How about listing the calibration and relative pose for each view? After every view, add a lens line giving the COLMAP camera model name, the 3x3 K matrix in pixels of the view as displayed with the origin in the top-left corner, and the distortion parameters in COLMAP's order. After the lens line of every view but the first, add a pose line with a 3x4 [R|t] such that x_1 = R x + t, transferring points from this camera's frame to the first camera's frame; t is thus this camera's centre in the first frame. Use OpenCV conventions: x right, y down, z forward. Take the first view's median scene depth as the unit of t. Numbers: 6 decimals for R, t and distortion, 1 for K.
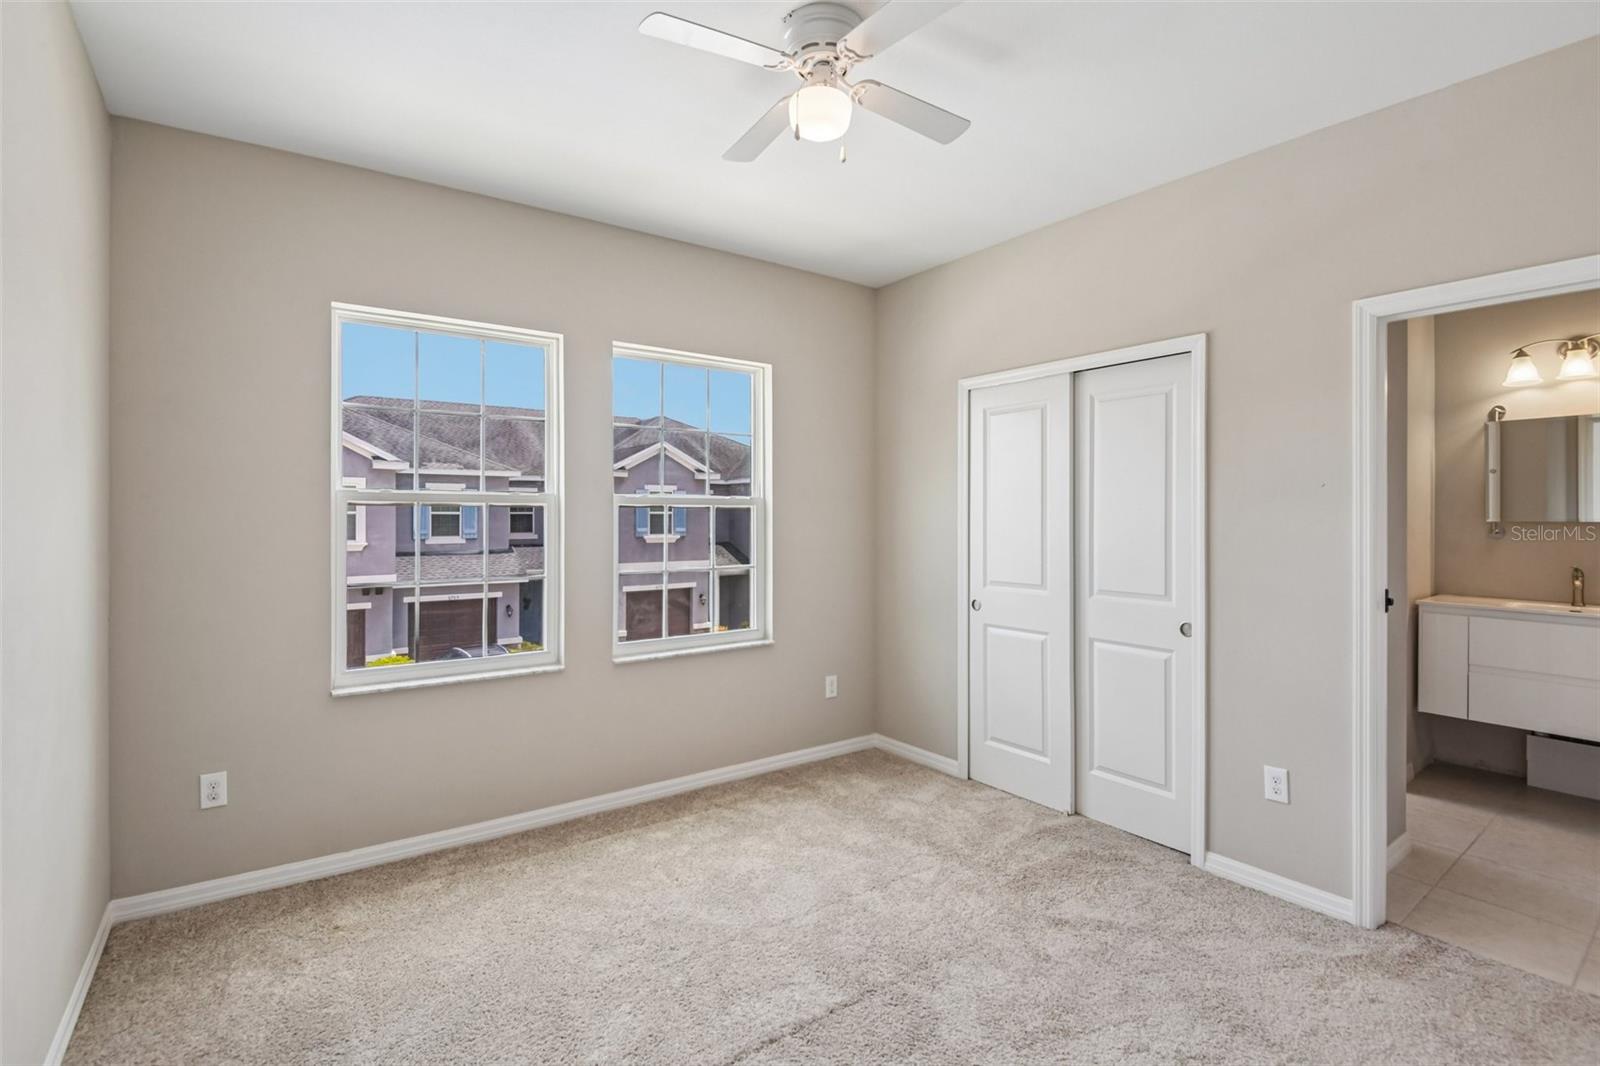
lens RADIAL K [[757.5, 0, 800.6], [0, 757.5, 519.7], [0, 0, 1]] dist [-0.000668, -0.018838]
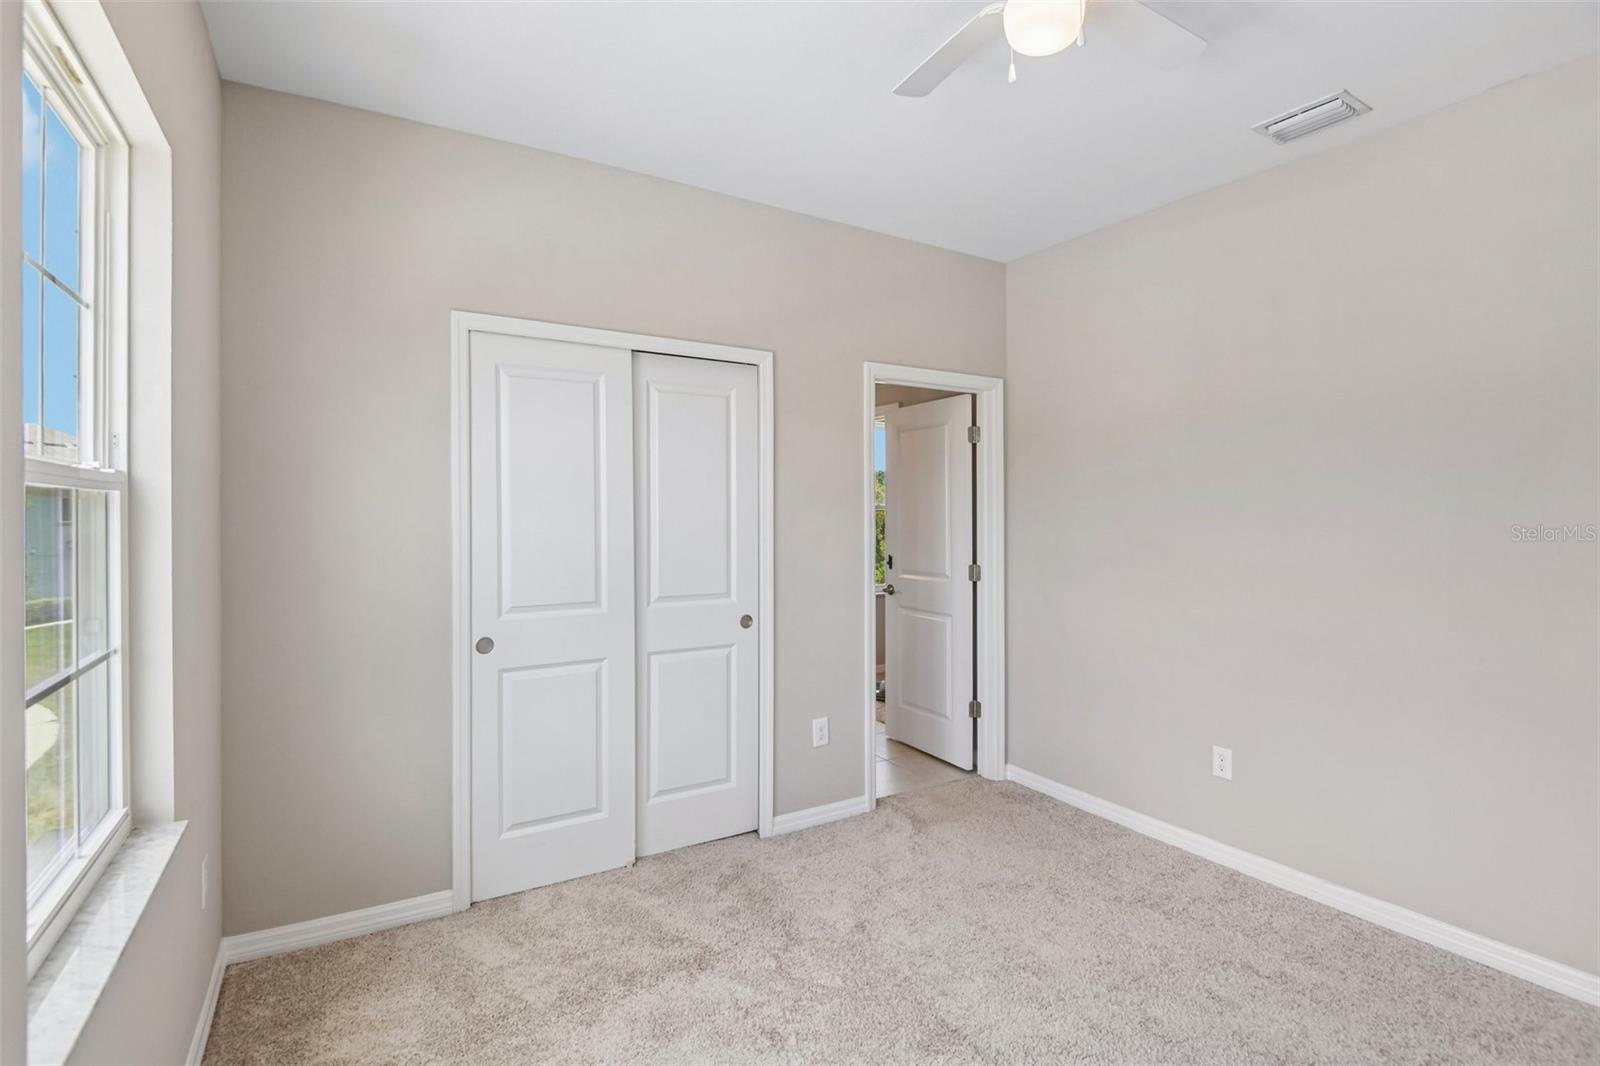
lens RADIAL K [[749.1, 0, 798.8], [0, 749.1, 516.8], [0, 0, 1]] dist [0.046159, -0.071246]
pose [[0.088029, -0.003745, 0.996111, -0.487530], [0.003323, 0.999988, 0.003466, -0.007296], [-0.996112, 0.003004, 0.088041, 0.746185]]
